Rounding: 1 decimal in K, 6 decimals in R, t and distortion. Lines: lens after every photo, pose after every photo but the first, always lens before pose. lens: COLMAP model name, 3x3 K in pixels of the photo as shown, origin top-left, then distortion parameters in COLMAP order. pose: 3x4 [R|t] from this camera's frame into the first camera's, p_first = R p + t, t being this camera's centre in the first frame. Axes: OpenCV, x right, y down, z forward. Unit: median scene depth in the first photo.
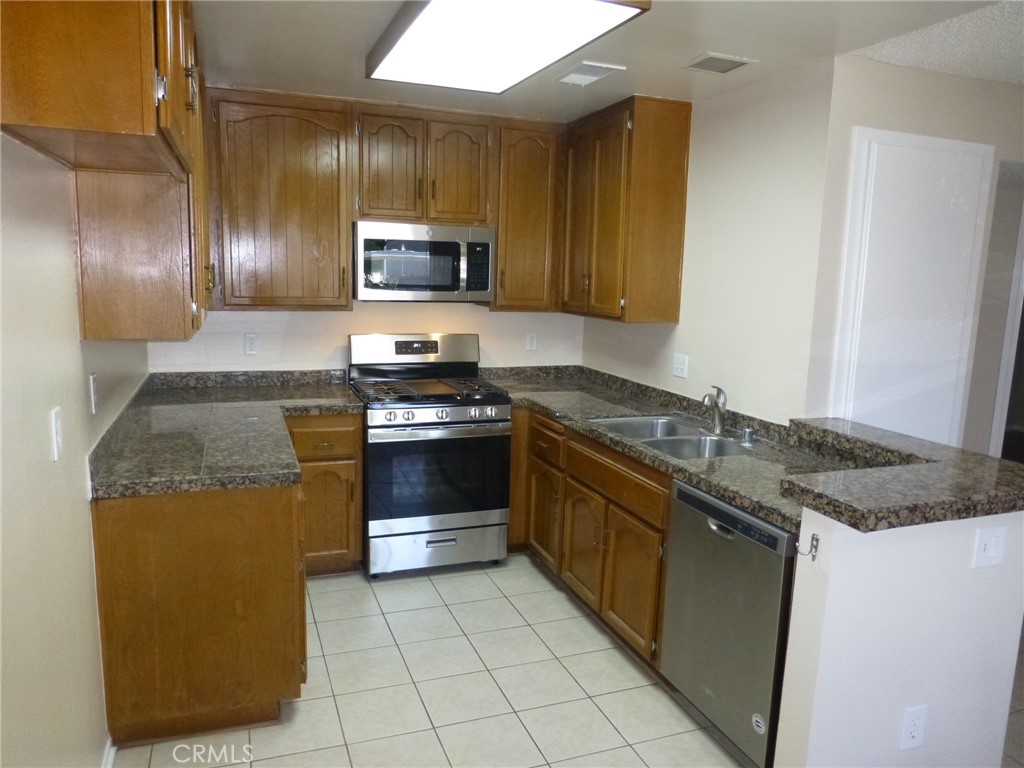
lens RADIAL K [[734.1, 0, 513.1], [0, 734.1, 389.3], [0, 0, 1]] dist [-0.030090, 0.003811]
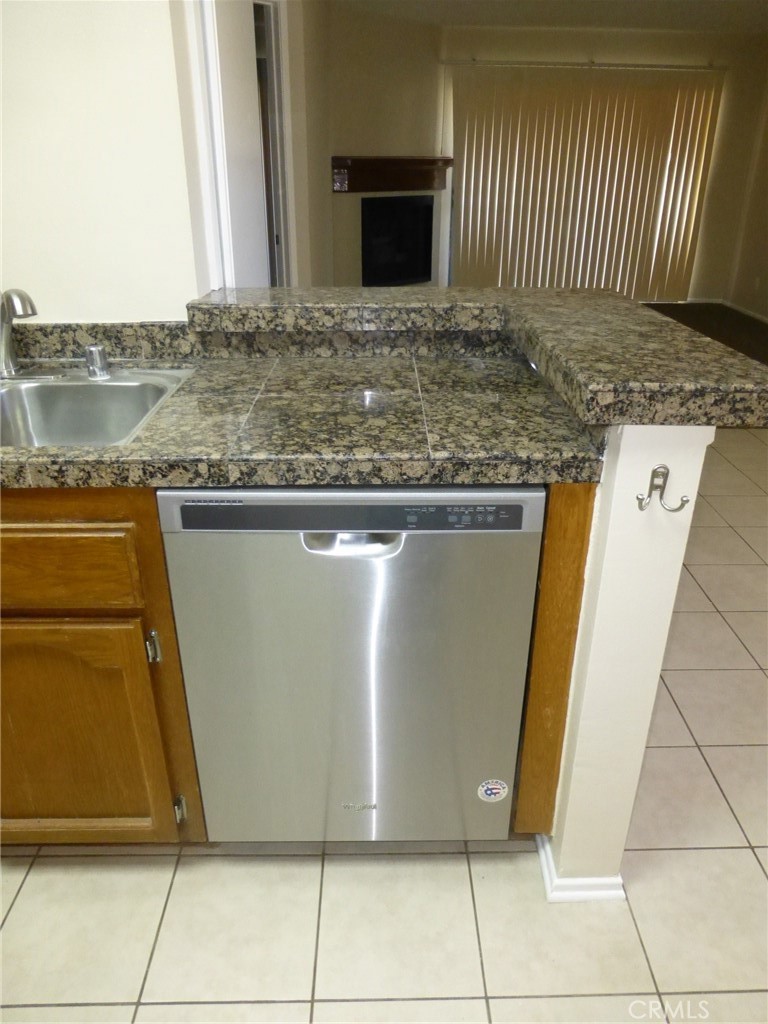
lens RADIAL K [[734.1, 0, 388.9], [0, 734.1, 509.4], [0, 0, 1]] dist [-0.030090, 0.003811]
pose [[0.345023, -0.430517, 0.834035, -0.088338], [0.157373, 0.902555, 0.400785, -0.016166], [-0.925307, -0.007026, 0.379153, 0.686386]]
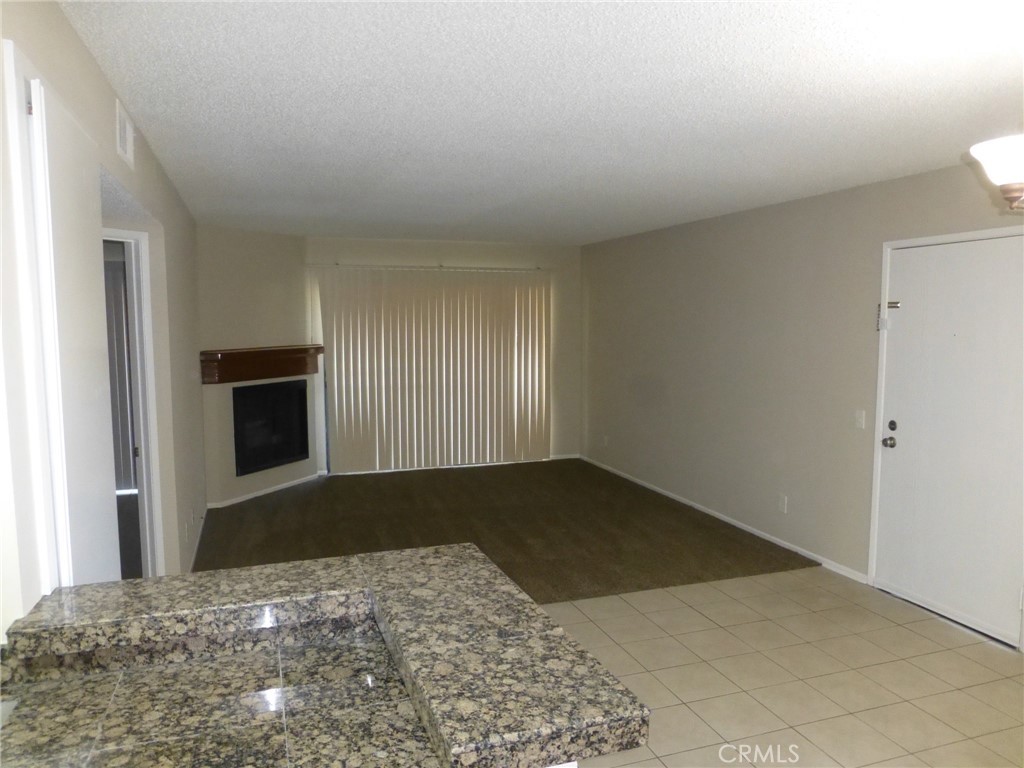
lens RADIAL K [[734.1, 0, 513.1], [0, 734.1, 389.3], [0, 0, 1]] dist [-0.030090, 0.003811]
pose [[0.026596, -0.128503, 0.991352, -0.059772], [0.163048, 0.978981, 0.122525, -0.122304], [-0.986260, 0.158379, 0.046990, 0.657660]]
